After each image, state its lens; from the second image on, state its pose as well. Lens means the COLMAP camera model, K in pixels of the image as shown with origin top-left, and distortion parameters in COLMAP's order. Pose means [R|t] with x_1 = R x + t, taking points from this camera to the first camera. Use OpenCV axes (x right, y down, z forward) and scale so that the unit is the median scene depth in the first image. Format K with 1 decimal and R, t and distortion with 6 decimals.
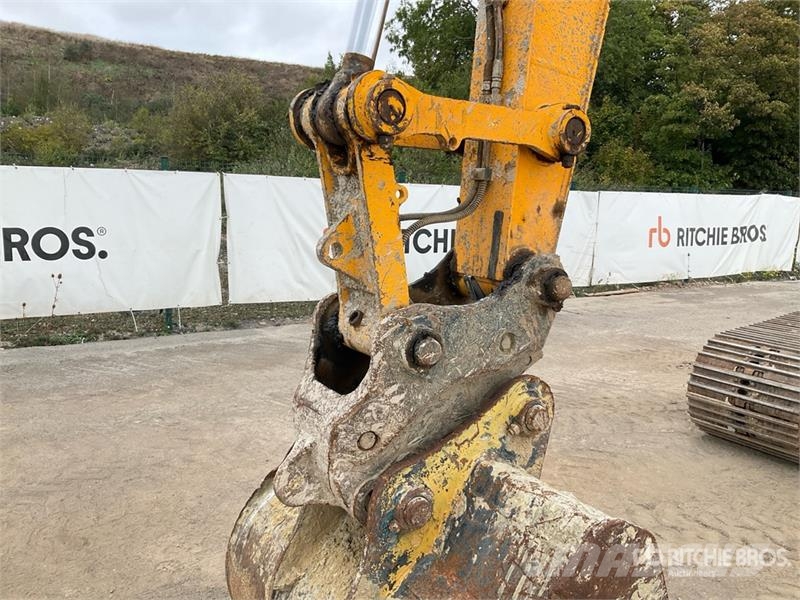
lens RADIAL K [[650.1, 0, 400.8], [0, 650.1, 303.1], [0, 0, 1]] dist [0.073264, -0.122617]
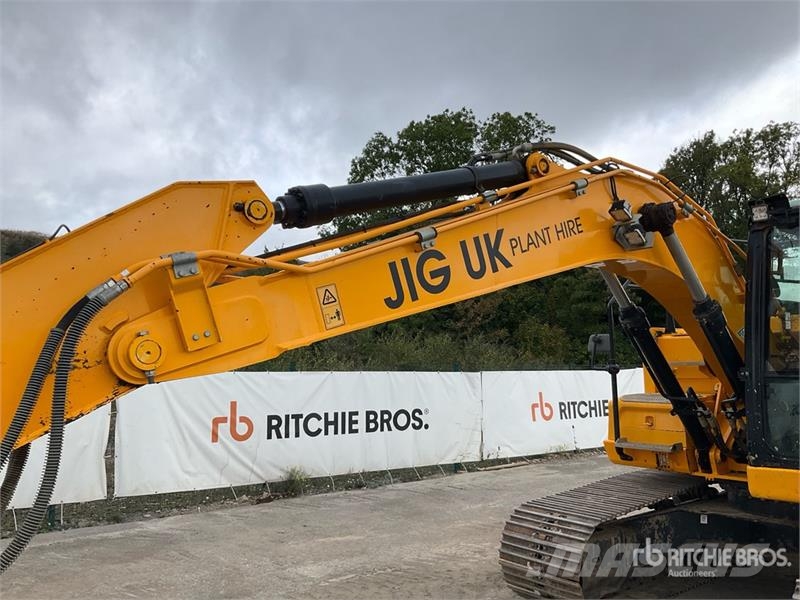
lens RADIAL K [[650.1, 0, 400.8], [0, 650.1, 303.1], [0, 0, 1]] dist [0.073264, -0.122617]
pose [[0.996206, -0.026113, 0.083018, 0.076823], [0.047196, 0.963571, -0.263254, 0.000283], [-0.073120, 0.266173, 0.961148, -0.073757]]
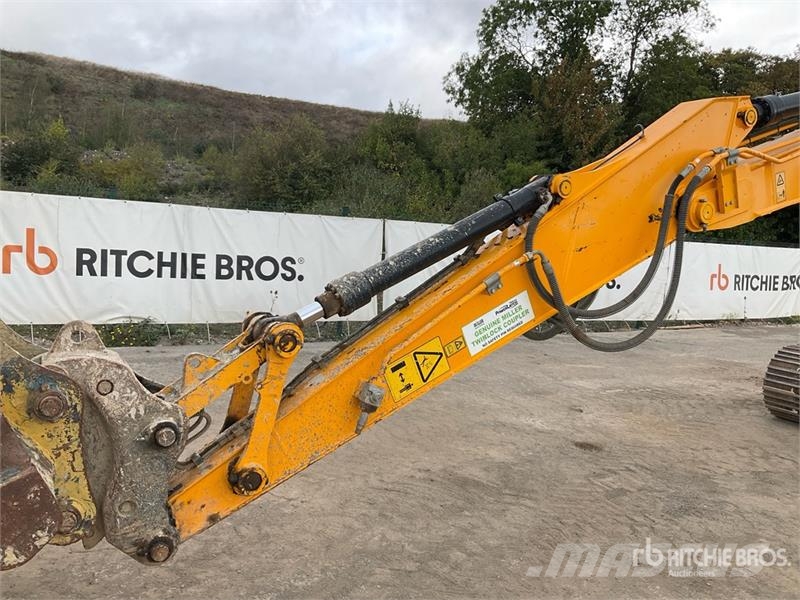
lens RADIAL K [[658.0, 0, 400.0], [0, 658.0, 300.0], [0, 0, 1]] dist [0.106269, -0.187772]
pose [[0.998428, 0.038071, -0.041141, -0.126631], [-0.040588, 0.997239, -0.062190, 0.029446], [0.038659, 0.063762, 0.997216, -0.208095]]
